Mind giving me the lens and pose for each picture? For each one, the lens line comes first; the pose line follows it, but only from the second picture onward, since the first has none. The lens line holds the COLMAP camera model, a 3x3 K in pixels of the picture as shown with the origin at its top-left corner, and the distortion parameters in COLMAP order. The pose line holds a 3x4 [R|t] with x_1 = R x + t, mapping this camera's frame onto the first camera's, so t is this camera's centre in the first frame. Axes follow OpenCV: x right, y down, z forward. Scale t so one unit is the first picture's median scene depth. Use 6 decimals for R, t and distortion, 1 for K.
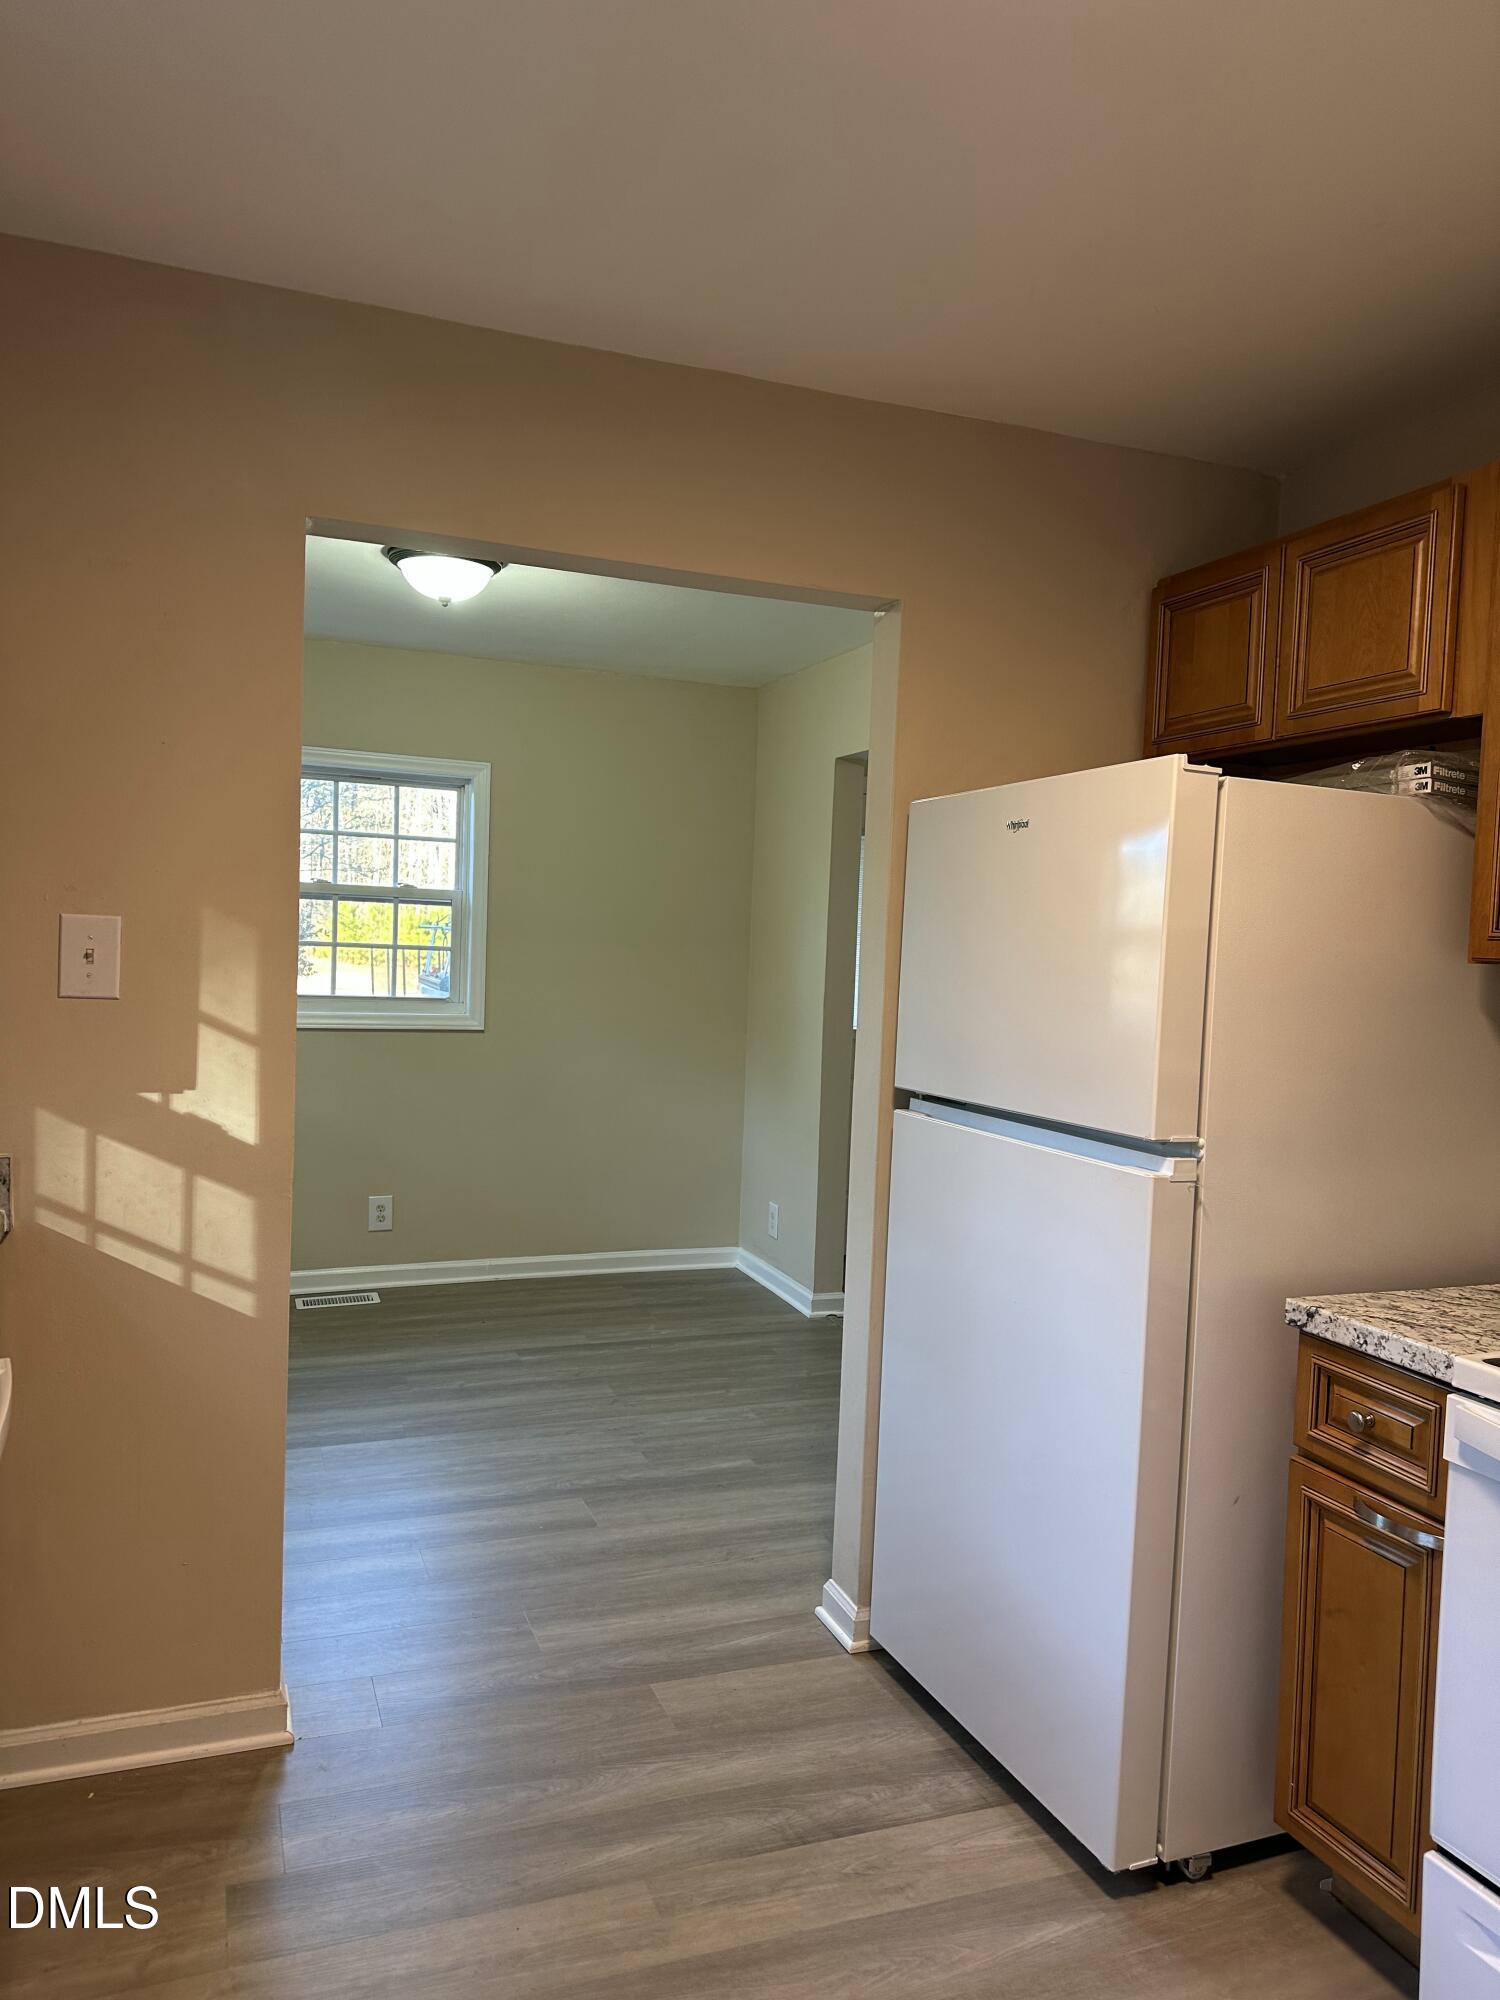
lens RADIAL K [[1400.8, 0, 776.3], [0, 1400.8, 1041.0], [0, 0, 1]] dist [0.038402, -0.049767]
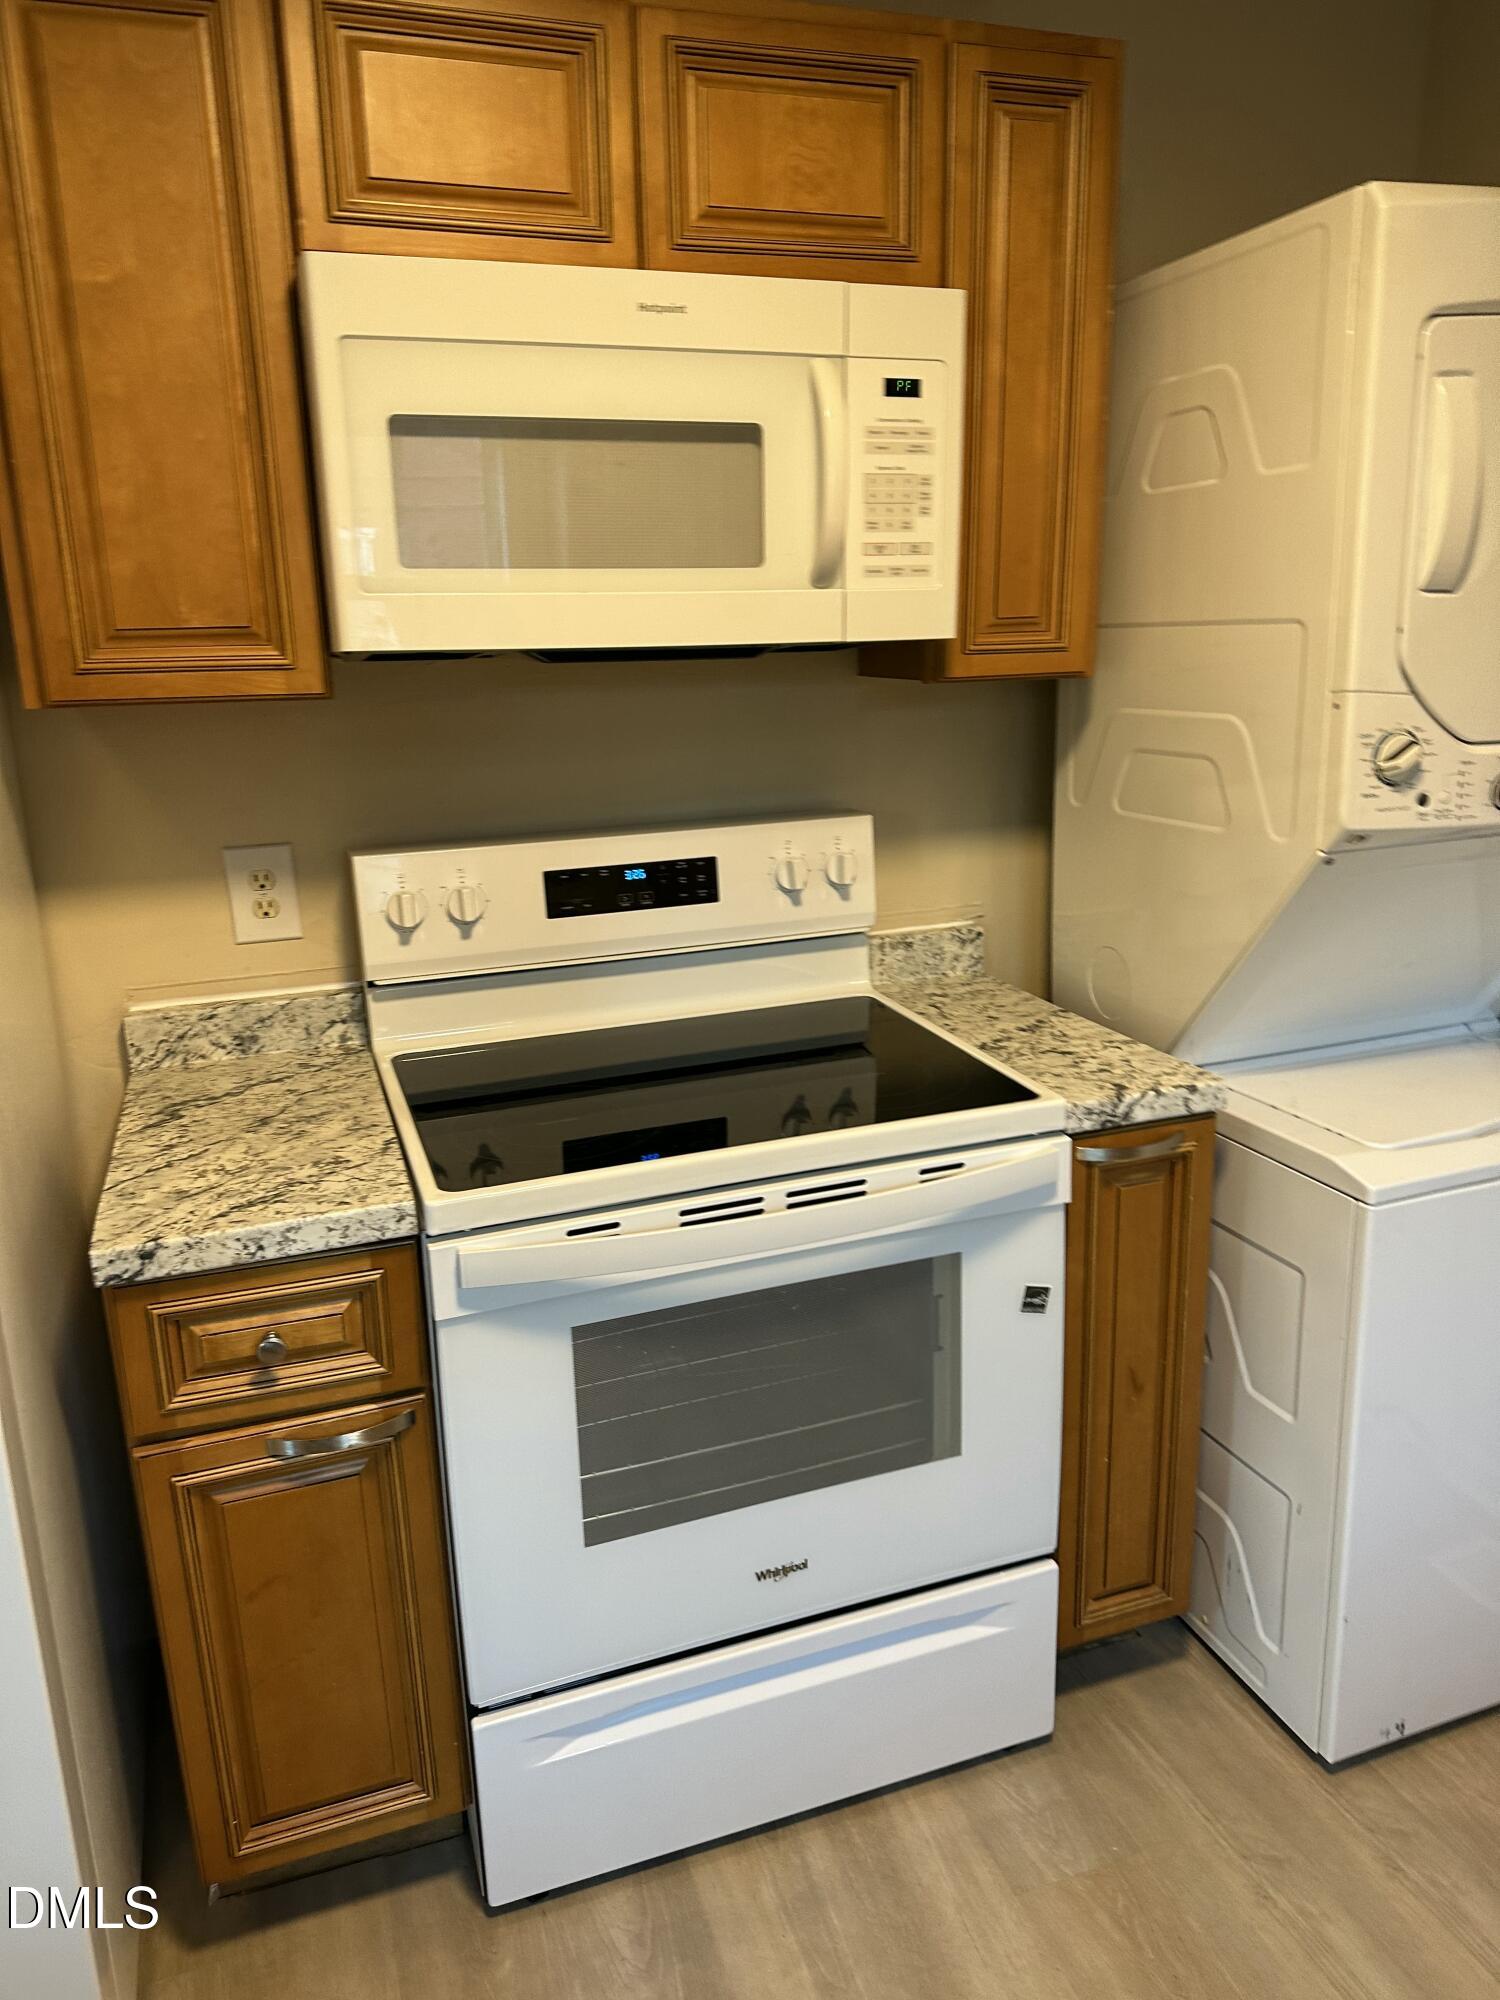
lens RADIAL K [[1400.8, 0, 749.4], [0, 1400.8, 991.8], [0, 0, 1]] dist [0.038402, -0.049767]
pose [[0.049837, -0.292605, 0.954934, -0.225988], [0.093445, 0.953294, 0.287226, -0.097962], [-0.994376, 0.074919, 0.074851, 0.664357]]
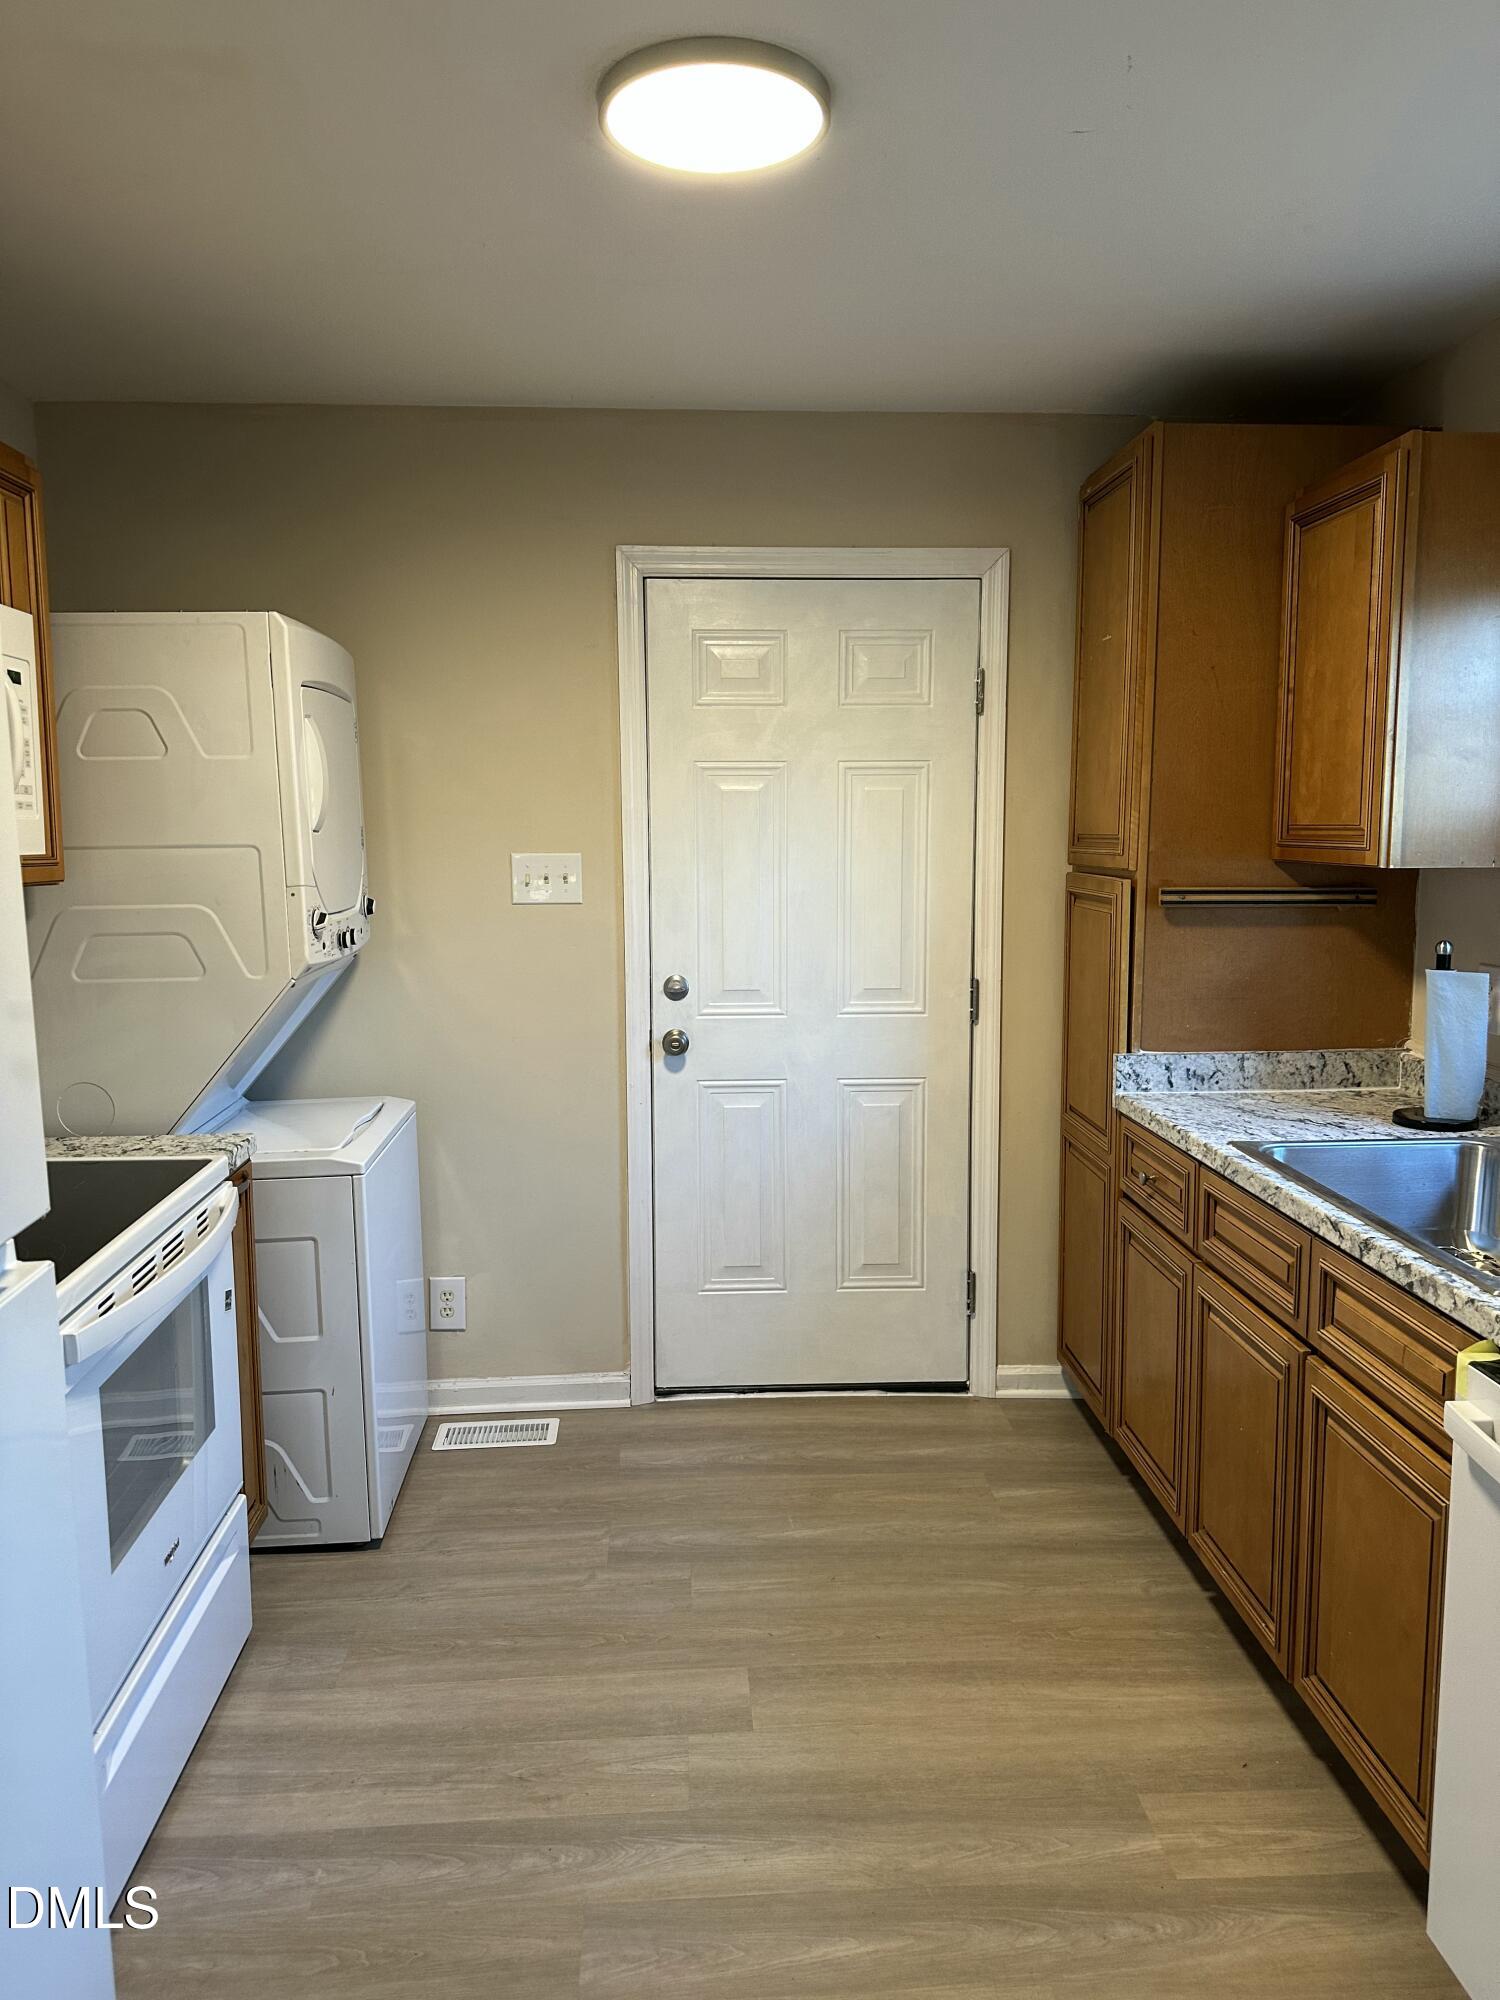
lens RADIAL K [[1400.8, 0, 739.4], [0, 1400.8, 1002.2], [0, 0, 1]] dist [0.038402, -0.049767]
pose [[-0.947920, -0.075932, 0.309326, -0.247233], [-0.012390, 0.979223, 0.202406, -0.173216], [-0.318268, 0.188032, -0.929166, 1.545010]]
